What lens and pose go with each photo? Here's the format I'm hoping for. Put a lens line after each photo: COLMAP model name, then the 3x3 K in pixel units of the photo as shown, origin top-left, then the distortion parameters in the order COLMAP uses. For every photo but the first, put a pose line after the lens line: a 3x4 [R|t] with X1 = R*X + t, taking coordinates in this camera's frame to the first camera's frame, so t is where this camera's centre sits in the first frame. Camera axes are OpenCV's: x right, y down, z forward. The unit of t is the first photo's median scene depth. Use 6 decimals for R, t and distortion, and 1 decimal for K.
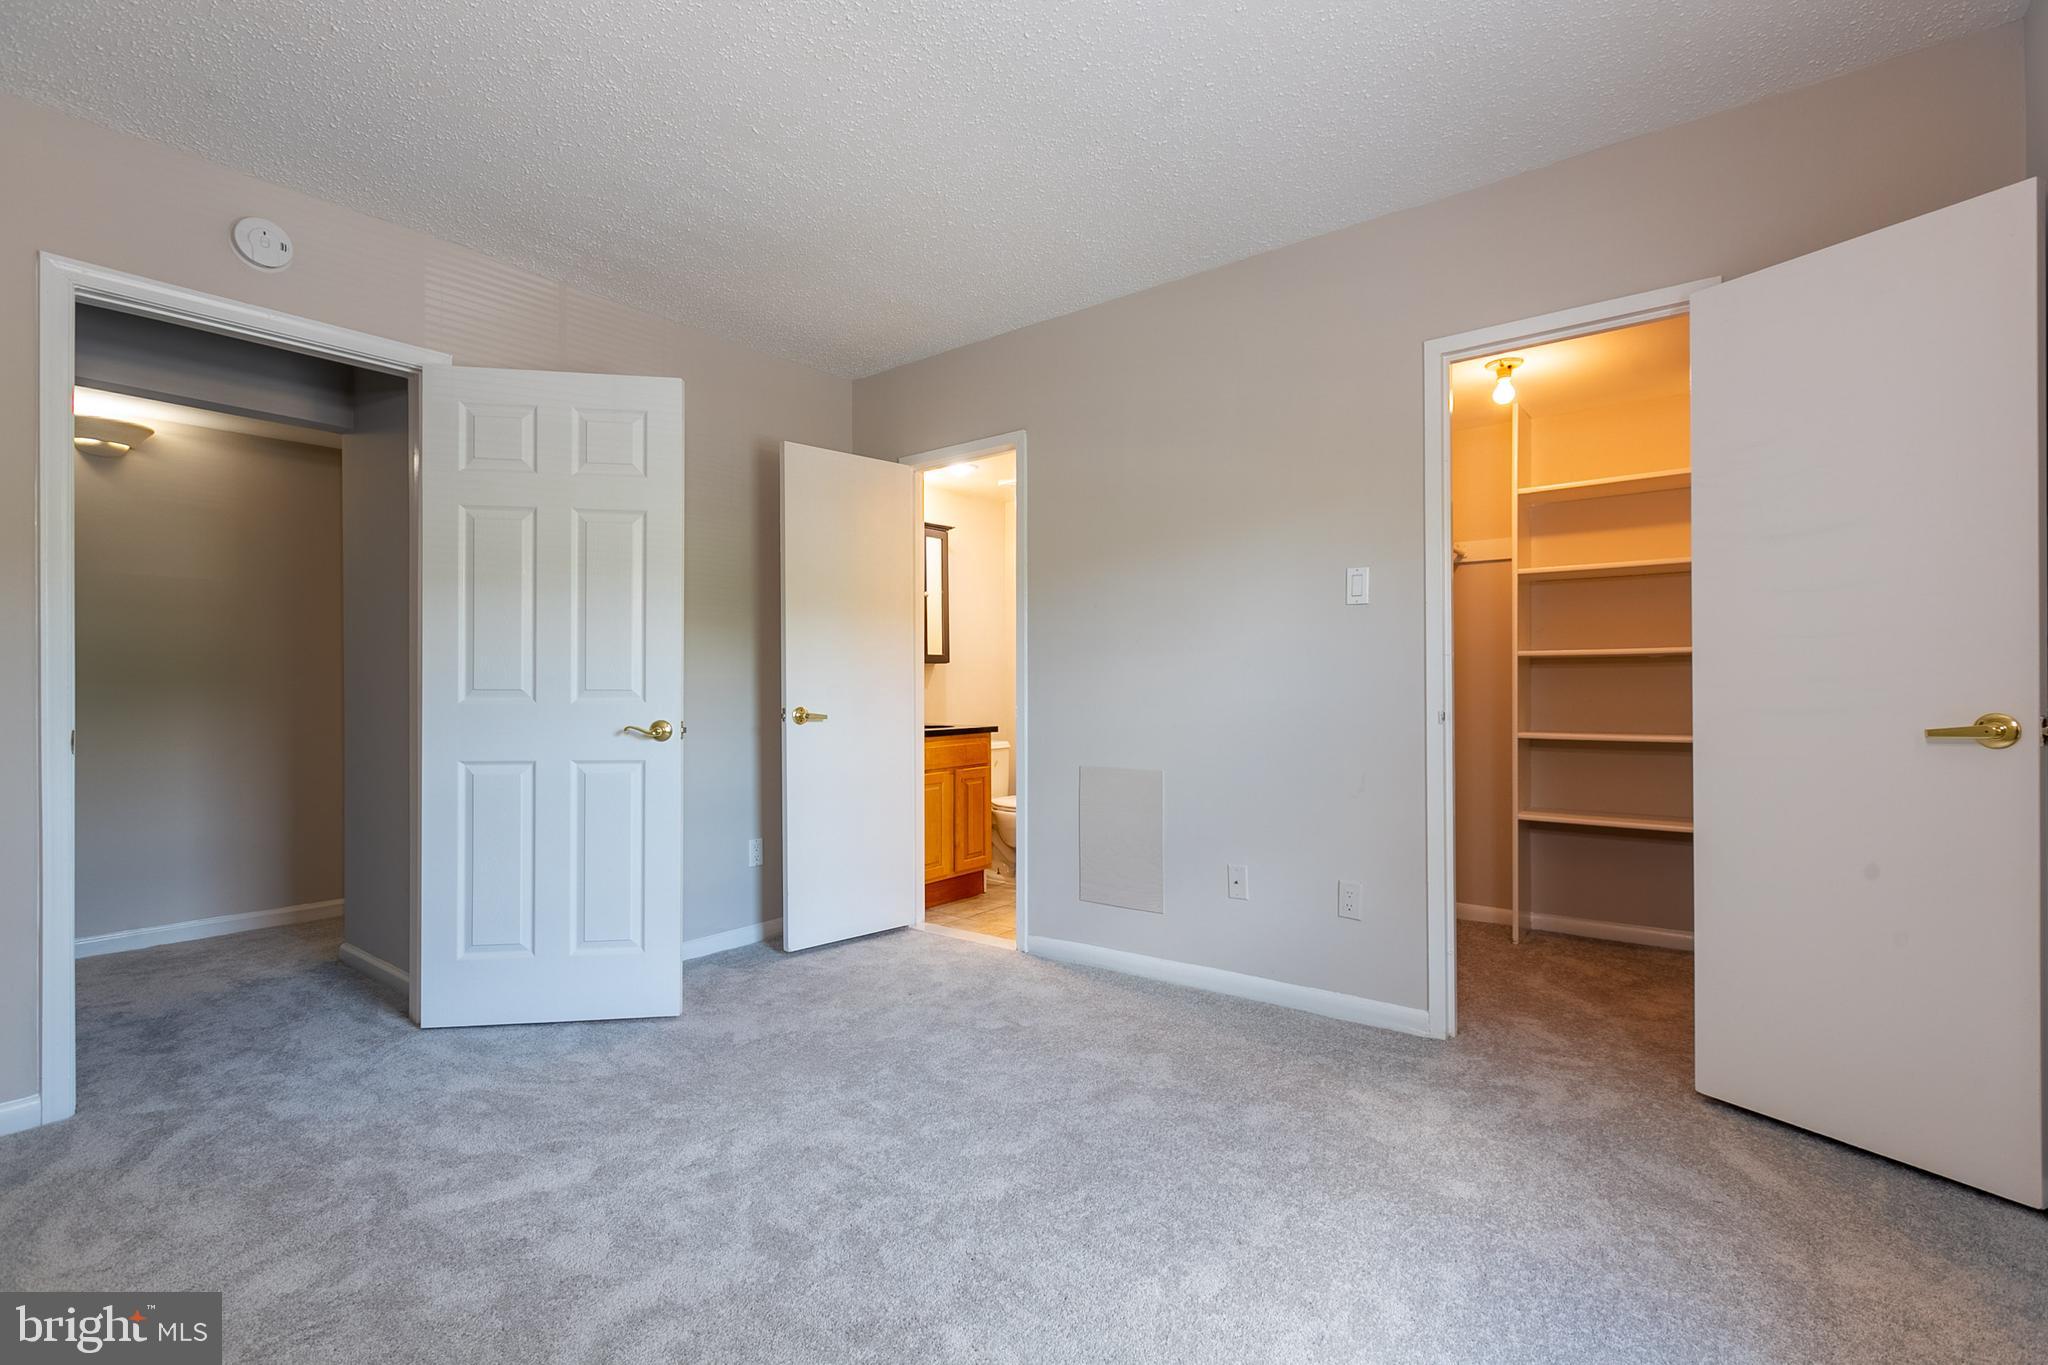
lens RADIAL K [[931.3, 0, 1025.4], [0, 931.3, 699.0], [0, 0, 1]] dist [0.001228, -0.001151]
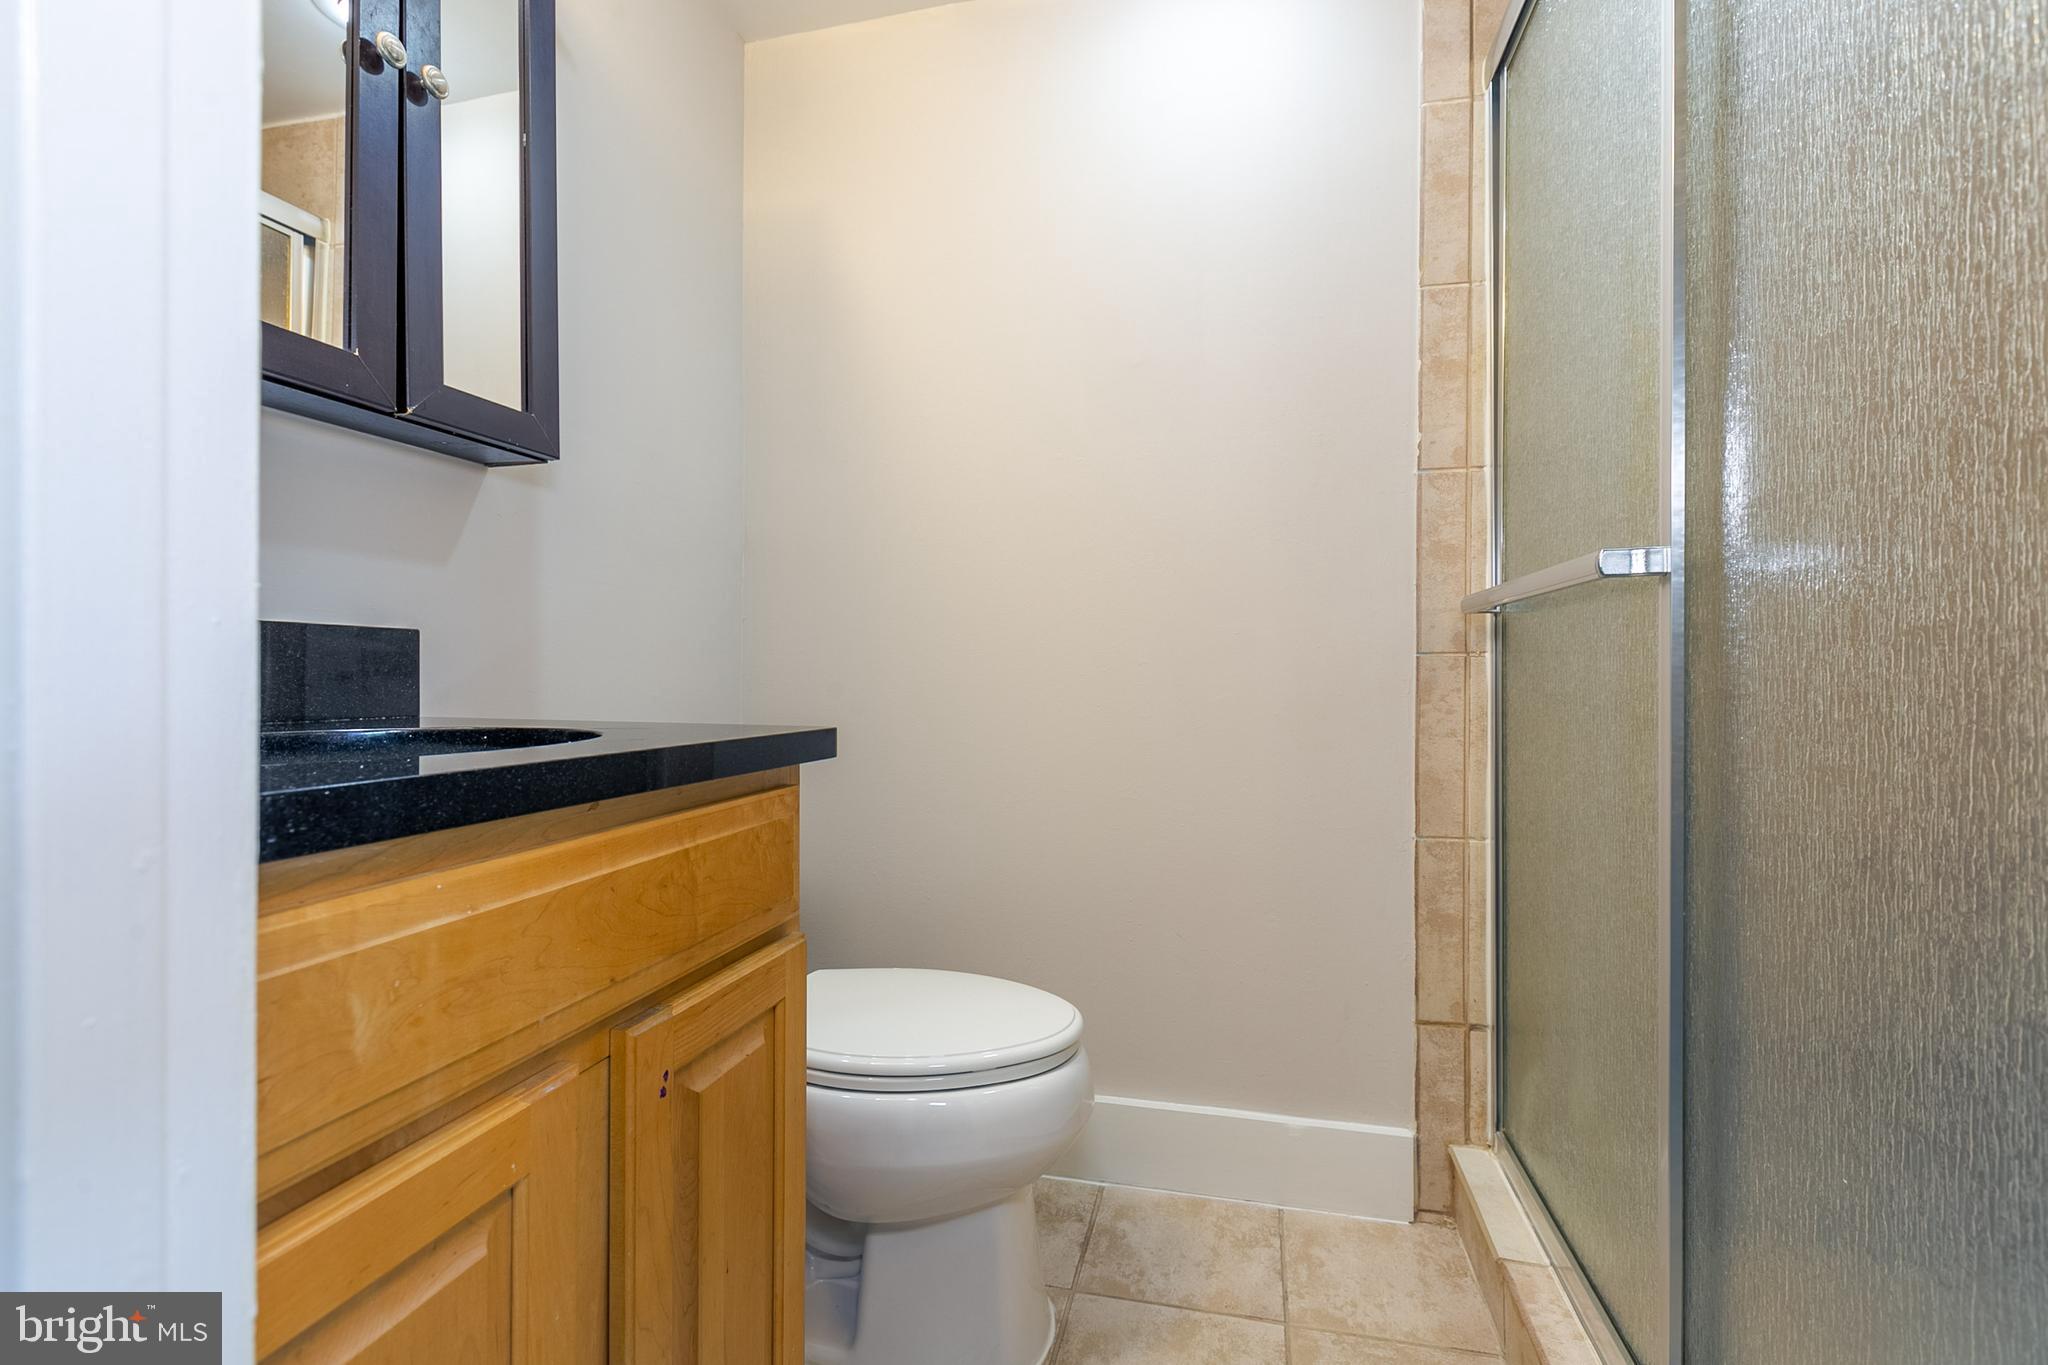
lens RADIAL K [[931.3, 0, 1025.4], [0, 931.3, 699.0], [0, 0, 1]] dist [0.001228, -0.001151]
pose [[0.908441, 0.002739, 0.418004, -0.071895], [-0.005179, 0.999976, 0.004702, 0.021873], [-0.417981, -0.006437, 0.908433, 0.771670]]
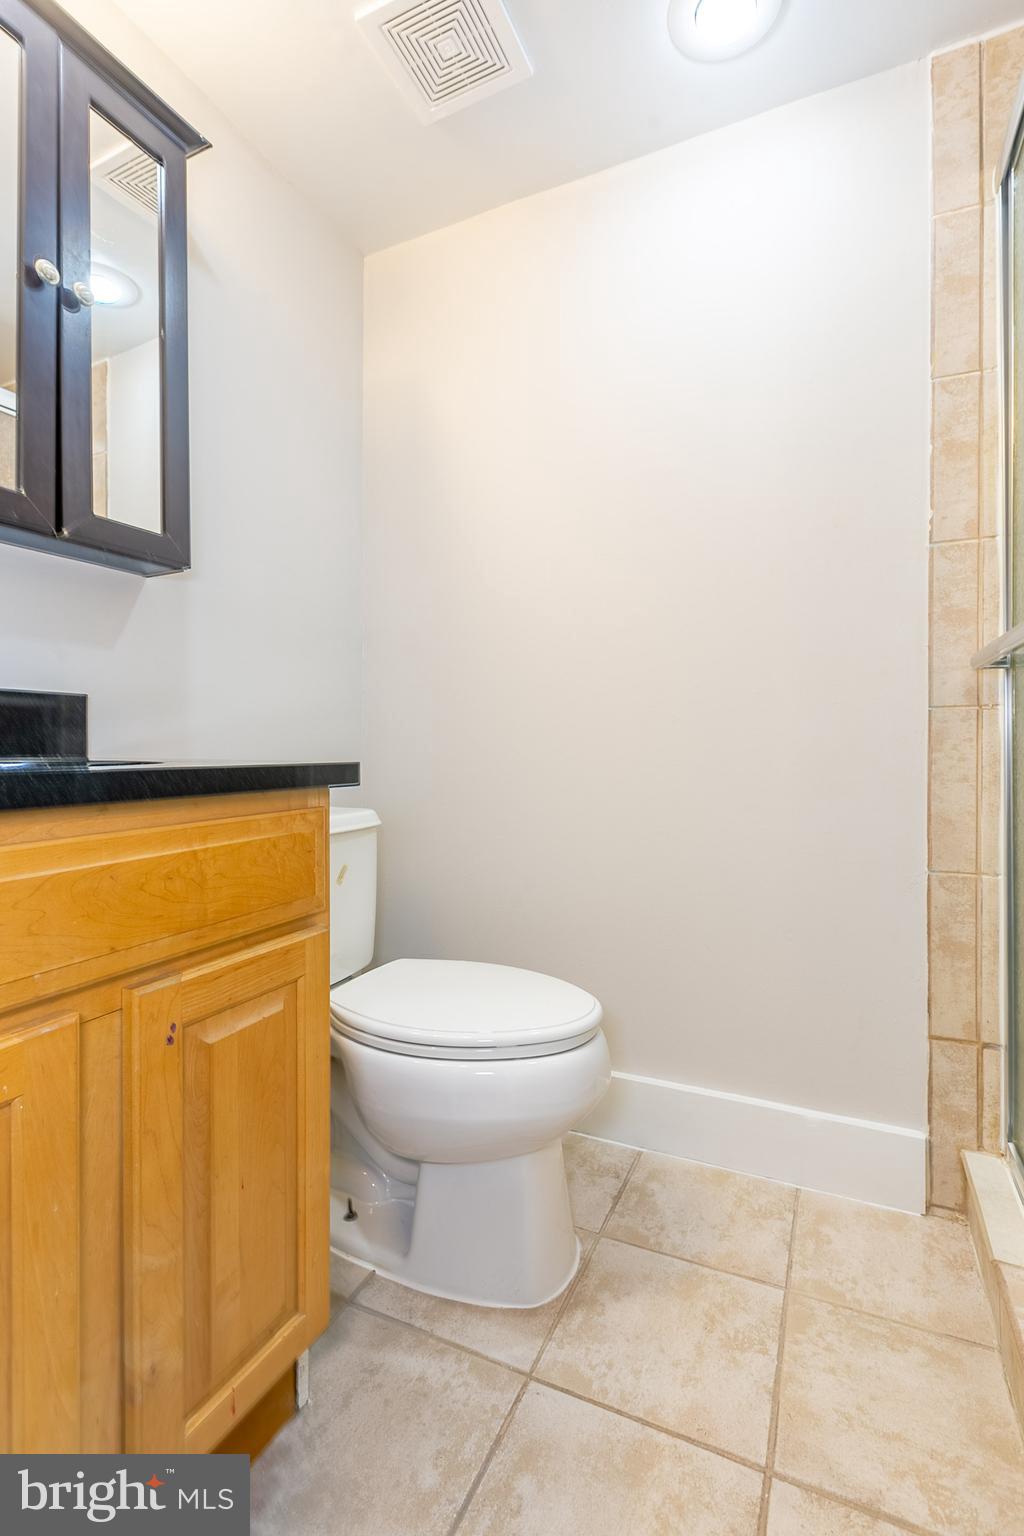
lens RADIAL K [[699.0, 0, 512.0], [0, 699.0, 768.0], [0, 0, 1]] dist [0.001054, -0.003759]
pose [[0.977581, -0.000779, 0.210557, -0.027129], [-0.000591, 0.999979, 0.006445, 0.028994], [-0.210558, -0.006425, 0.977560, 0.777642]]
